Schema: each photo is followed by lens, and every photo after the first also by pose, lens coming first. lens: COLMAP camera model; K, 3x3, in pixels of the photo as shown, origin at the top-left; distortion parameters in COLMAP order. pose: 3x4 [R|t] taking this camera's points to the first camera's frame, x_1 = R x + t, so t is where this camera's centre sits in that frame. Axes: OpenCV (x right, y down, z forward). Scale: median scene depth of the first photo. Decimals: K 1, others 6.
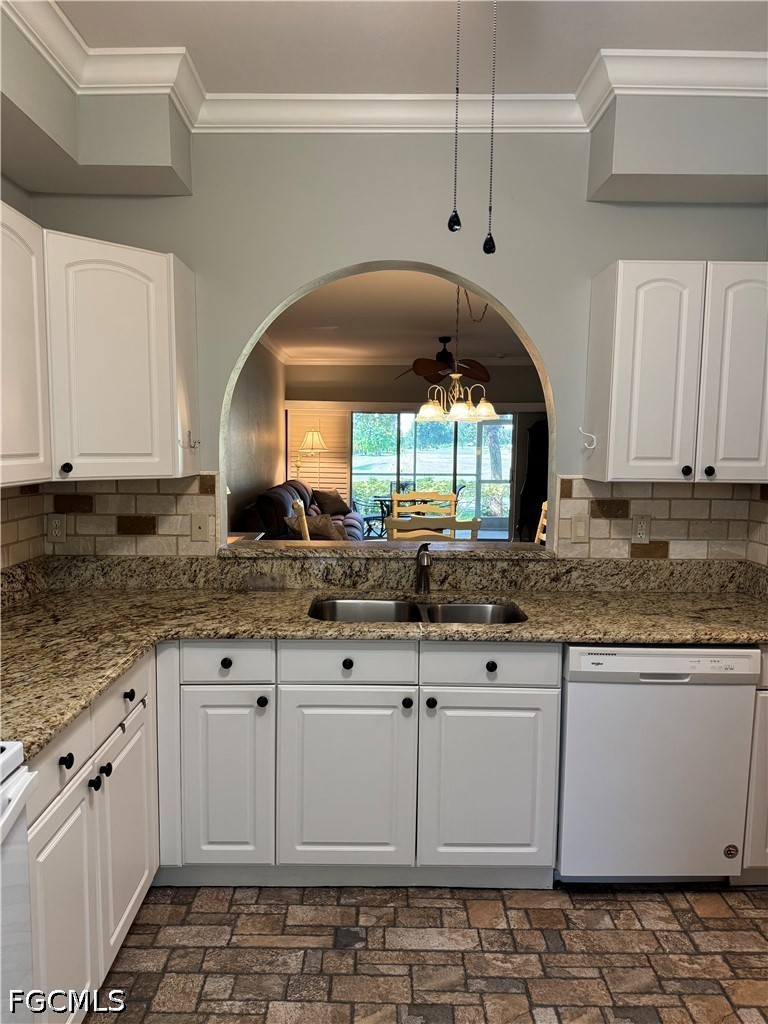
lens RADIAL K [[728.0, 0, 369.9], [0, 728.0, 512.9], [0, 0, 1]] dist [0.023275, 0.001134]
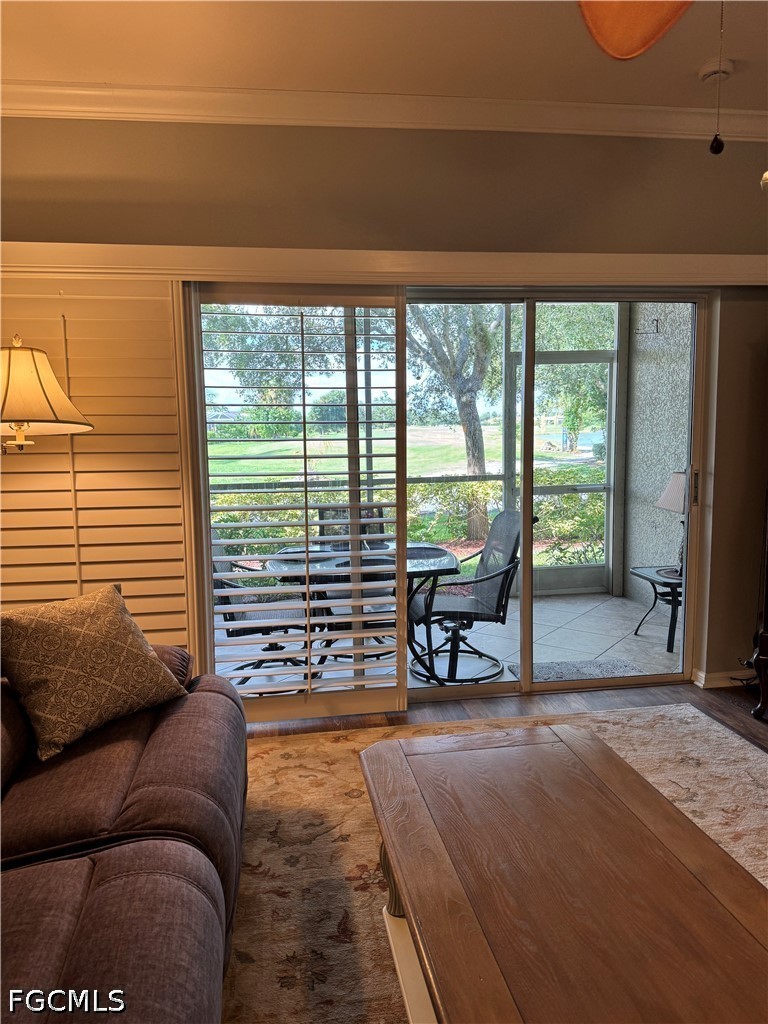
lens RADIAL K [[719.9, 0, 384.0], [0, 719.9, 512.0], [0, 0, 1]] dist [0.069963, -0.093399]
pose [[0.987118, -0.047581, 0.152752, 0.004001], [0.044258, 0.998705, 0.025084, -0.057130], [-0.153748, -0.018001, 0.987946, 0.723422]]
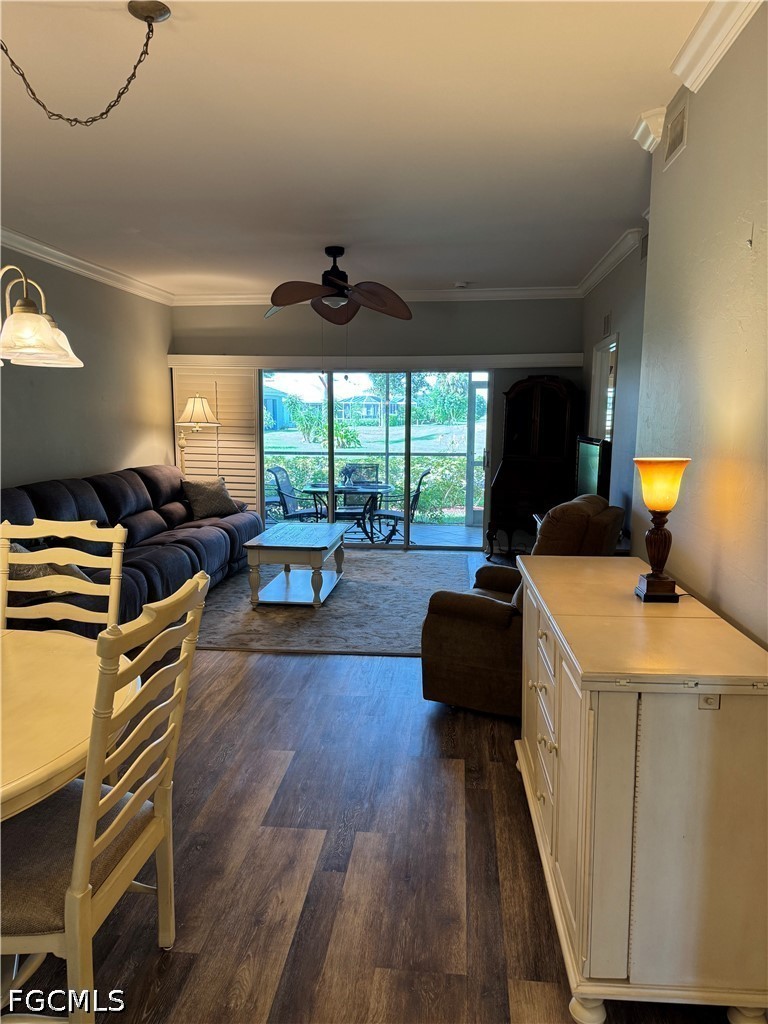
lens RADIAL K [[719.9, 0, 384.0], [0, 719.9, 512.0], [0, 0, 1]] dist [0.069963, -0.093399]
pose [[0.994165, 0.010852, -0.107319, 0.178944], [-0.006214, 0.999036, 0.043460, -0.030692], [0.107688, -0.042540, 0.993274, 0.300269]]
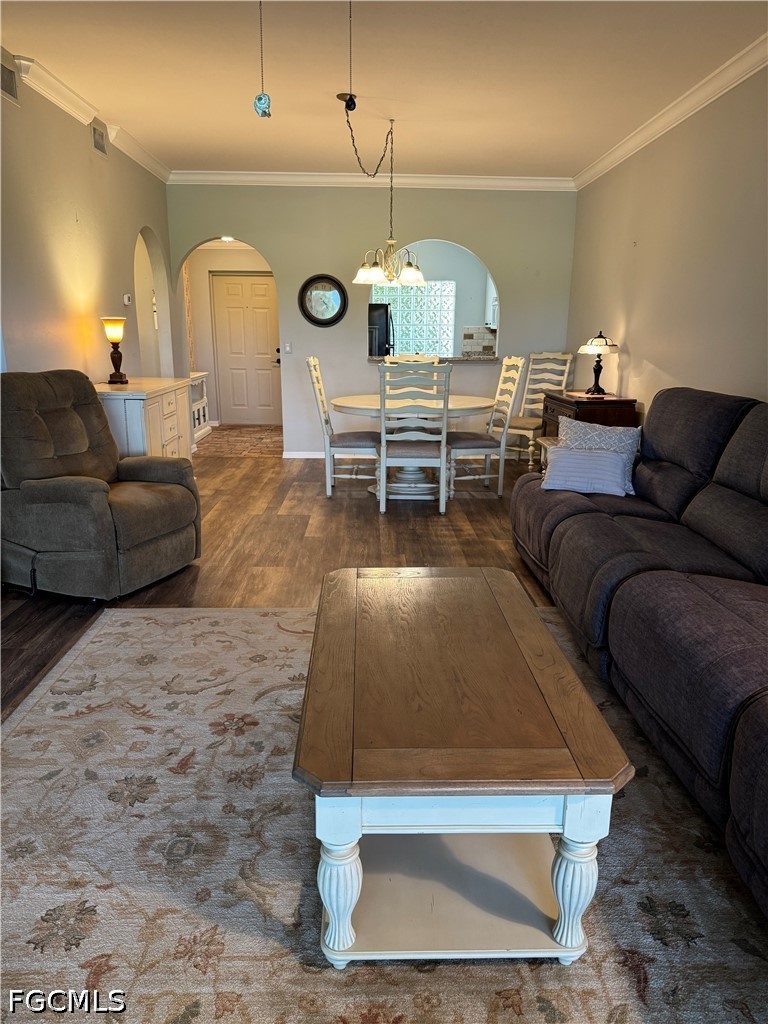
lens RADIAL K [[719.9, 0, 384.0], [0, 719.9, 512.0], [0, 0, 1]] dist [0.069963, -0.093399]
pose [[-0.999792, -0.006390, -0.019357, 0.069644], [-0.012475, 0.942821, 0.333066, -0.079817], [0.016122, 0.333239, -0.942705, 1.011855]]
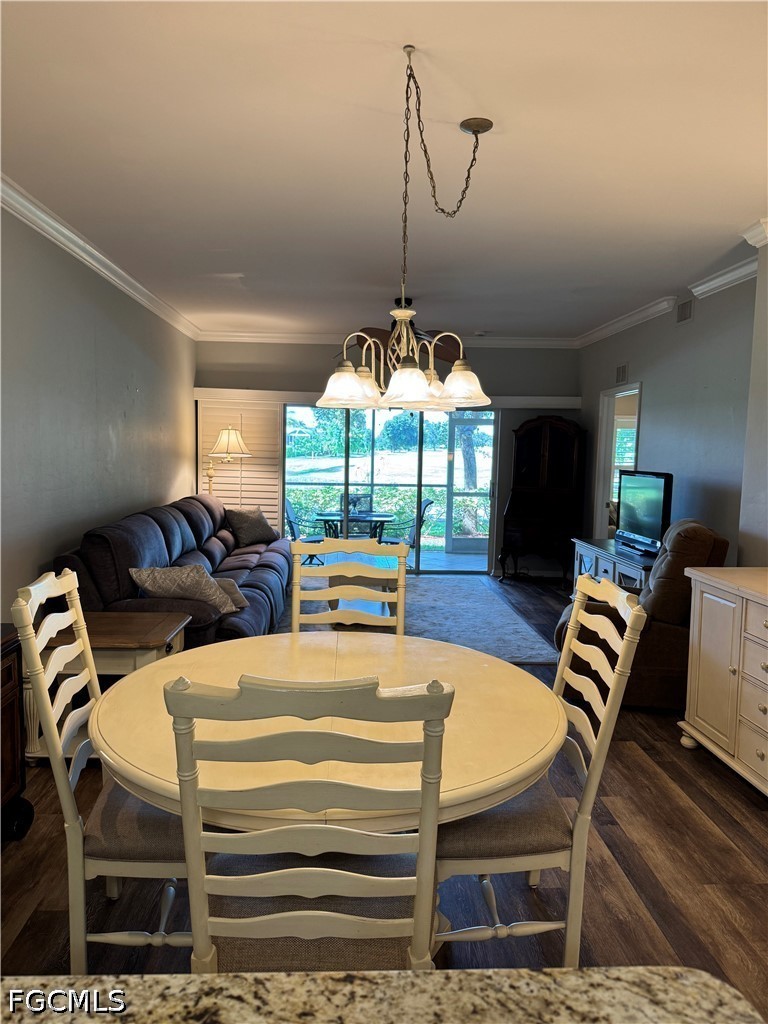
lens RADIAL K [[719.9, 0, 384.0], [0, 719.9, 512.0], [0, 0, 1]] dist [0.069963, -0.093399]
pose [[0.998396, 0.006580, 0.056240, 0.037789], [-0.006487, 0.999977, -0.001844, -0.026442], [-0.056251, 0.001476, 0.998416, 0.247900]]
